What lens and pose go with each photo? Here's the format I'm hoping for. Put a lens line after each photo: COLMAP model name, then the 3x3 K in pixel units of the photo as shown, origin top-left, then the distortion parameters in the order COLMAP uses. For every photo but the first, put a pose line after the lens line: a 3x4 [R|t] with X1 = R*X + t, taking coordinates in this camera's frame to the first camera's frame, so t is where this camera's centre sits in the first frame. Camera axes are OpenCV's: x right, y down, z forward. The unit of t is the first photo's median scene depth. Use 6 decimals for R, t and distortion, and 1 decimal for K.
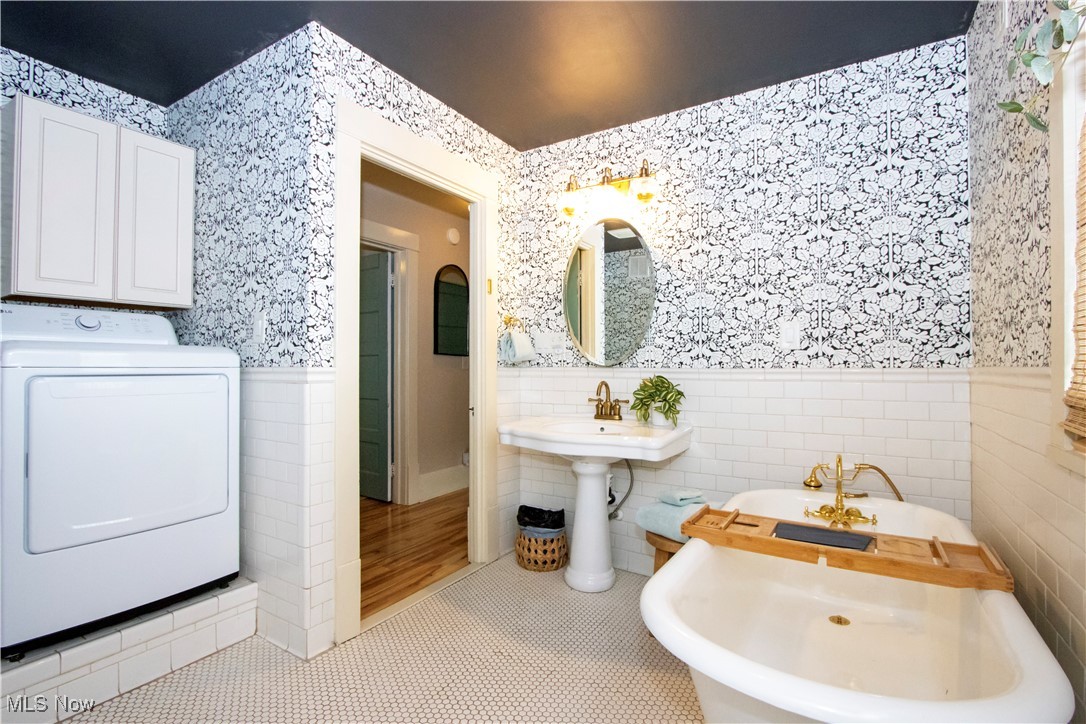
lens RADIAL K [[498.9, 0, 541.9], [0, 498.9, 360.2], [0, 0, 1]] dist [-0.016973, 0.002102]
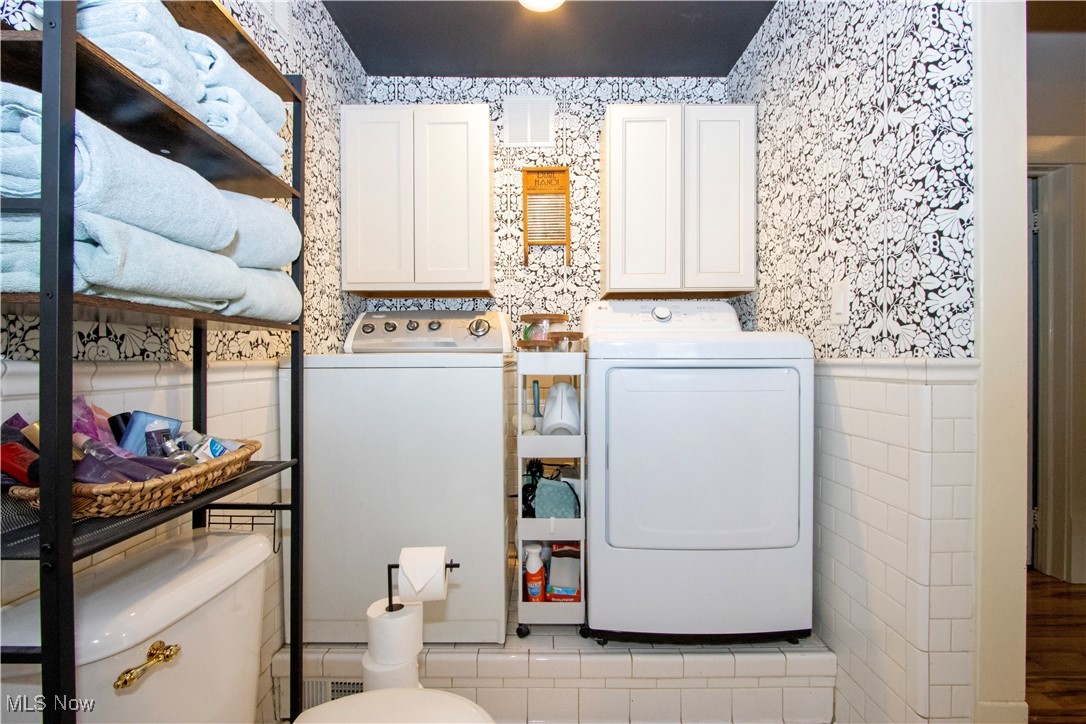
lens RADIAL K [[498.9, 0, 540.6], [0, 498.9, 359.8], [0, 0, 1]] dist [-0.016973, 0.002102]
pose [[0.523724, 0.002254, -0.851885, -0.189161], [0.010565, 0.999902, 0.009141, 0.005481], [0.851822, -0.013788, 0.523649, 0.259624]]
